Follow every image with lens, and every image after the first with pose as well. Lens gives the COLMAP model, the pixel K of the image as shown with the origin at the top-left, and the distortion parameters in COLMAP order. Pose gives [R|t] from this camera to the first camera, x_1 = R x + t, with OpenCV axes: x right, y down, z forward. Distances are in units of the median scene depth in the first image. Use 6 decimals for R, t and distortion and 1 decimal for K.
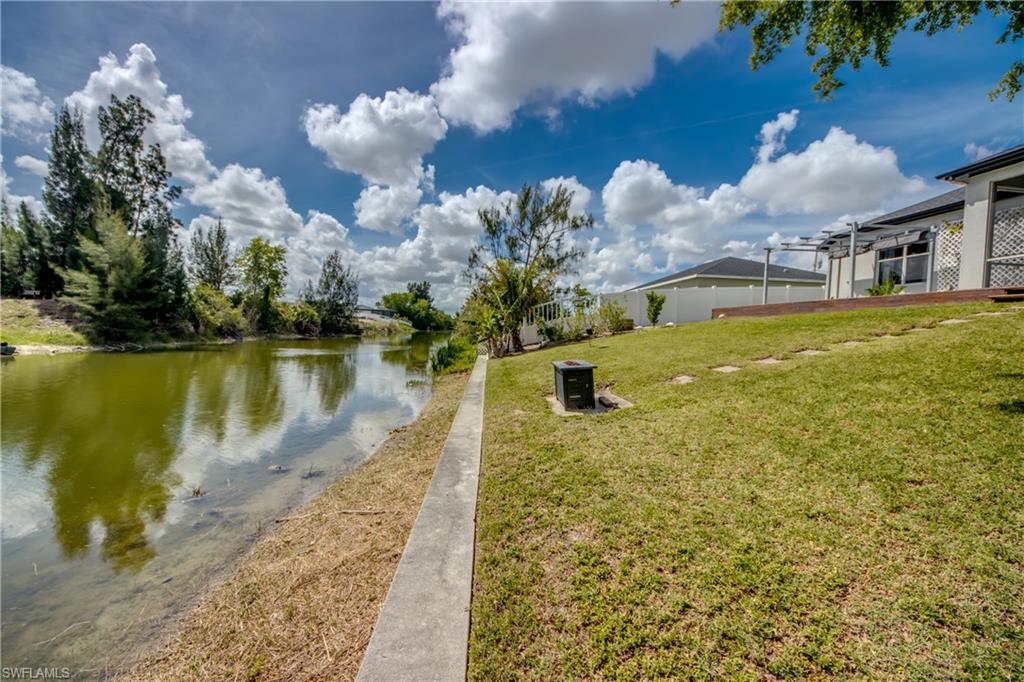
lens RADIAL K [[367.4, 0, 507.7], [0, 367.4, 357.1], [0, 0, 1]] dist [-0.012824, -0.002693]
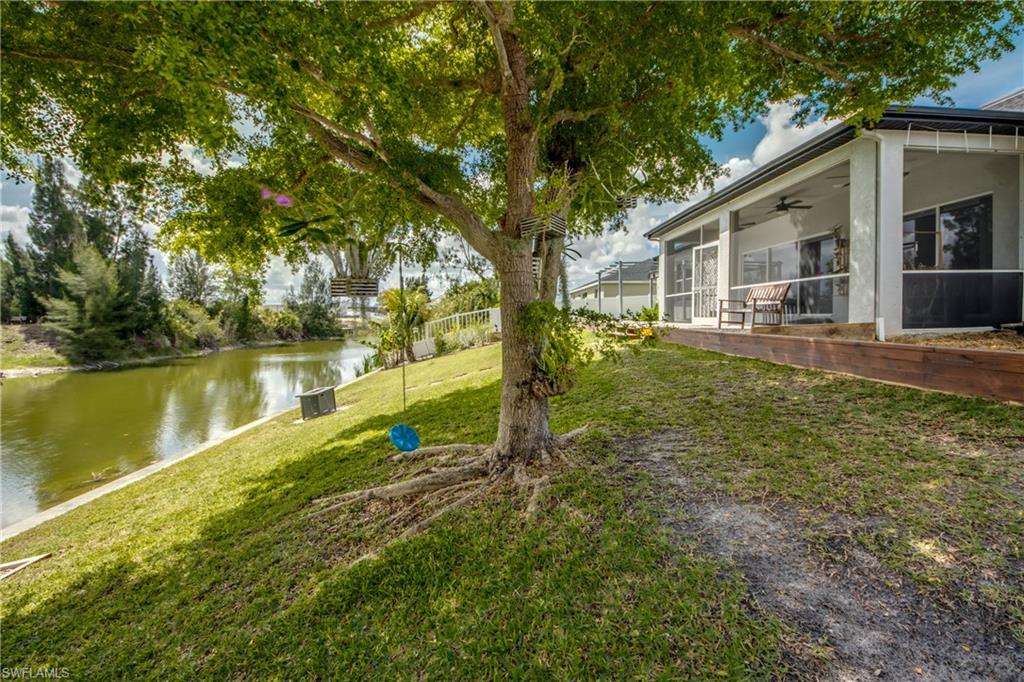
lens RADIAL K [[388.0, 0, 510.7], [0, 388.0, 333.1], [0, 0, 1]] dist [0.006774, -0.008560]
pose [[0.998617, -0.046011, -0.025421, 0.167742], [0.045051, 0.998294, -0.037135, -0.020669], [0.027087, 0.035939, 0.998987, -0.113210]]
